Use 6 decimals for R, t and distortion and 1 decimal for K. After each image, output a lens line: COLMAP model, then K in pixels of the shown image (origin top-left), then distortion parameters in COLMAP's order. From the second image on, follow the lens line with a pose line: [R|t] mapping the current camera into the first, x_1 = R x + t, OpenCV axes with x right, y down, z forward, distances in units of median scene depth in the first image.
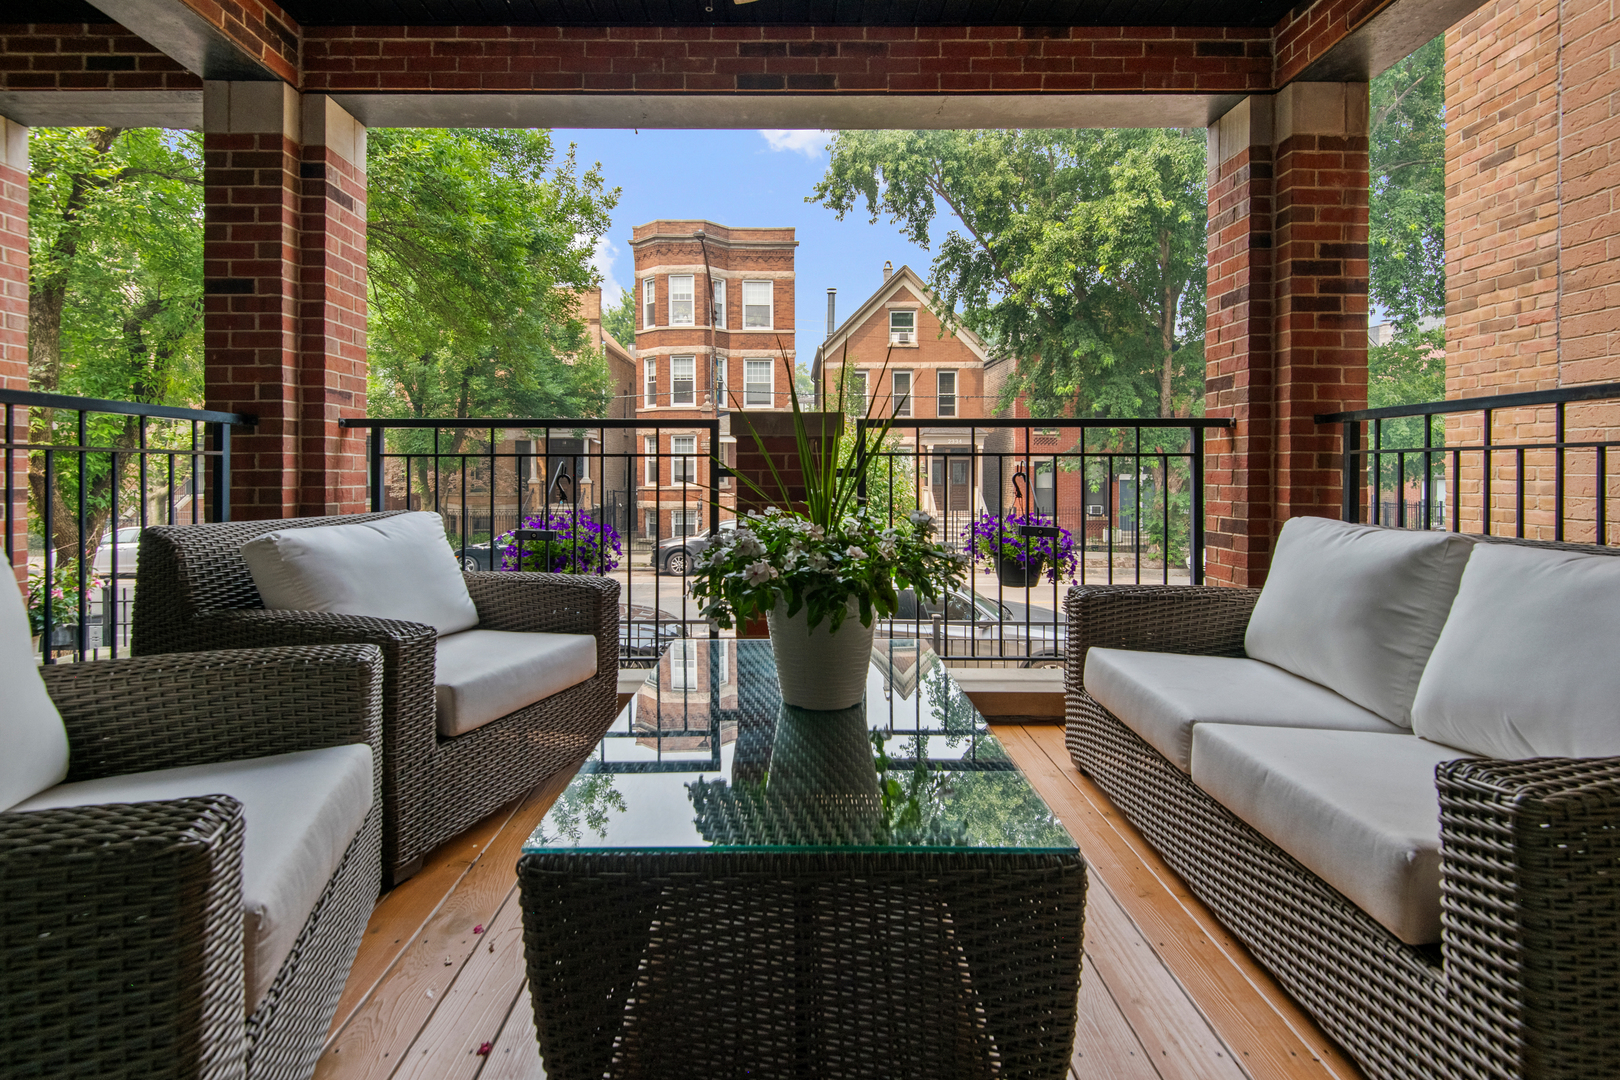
lens RADIAL K [[784.0, 0, 787.7], [0, 784.0, 472.4], [0, 0, 1]] dist [0.032050, -0.004790]
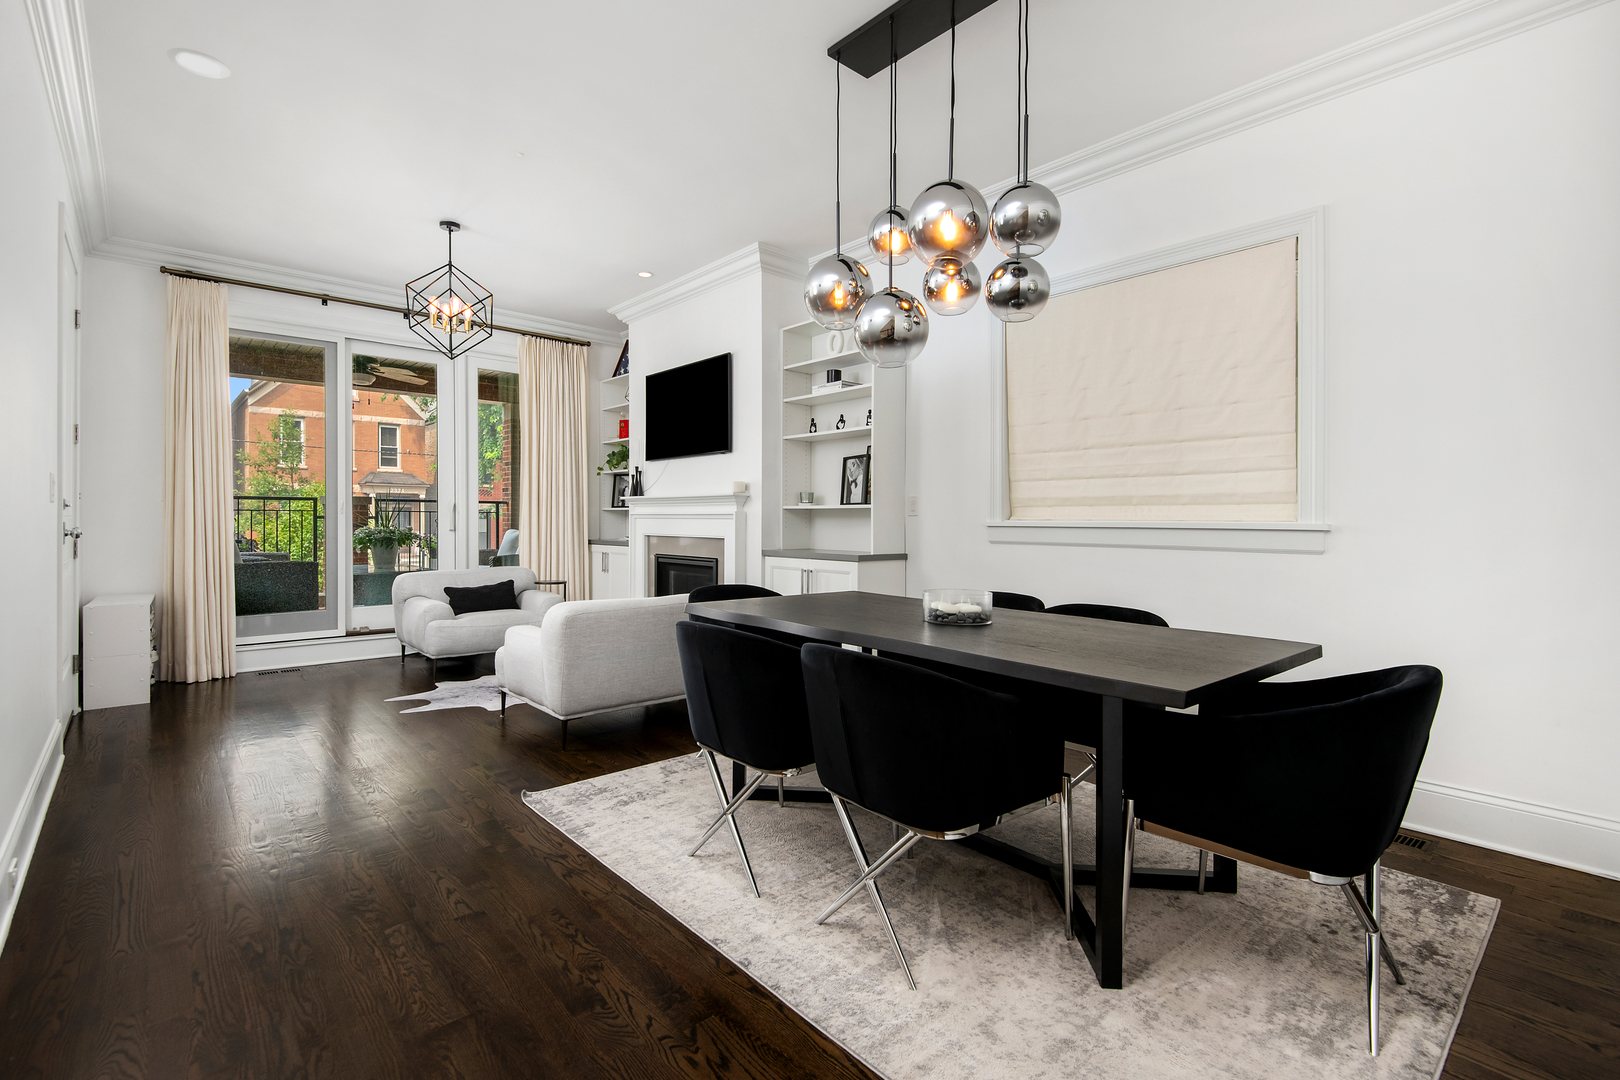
lens RADIAL K [[784.0, 0, 804.6], [0, 784.0, 526.5], [0, 0, 1]] dist [0.032050, -0.004790]
pose [[0.770729, -0.003626, 0.637153, -0.069129], [-0.002620, 0.999957, 0.008861, 0.000027], [-0.637158, -0.008499, 0.770687, -0.284483]]
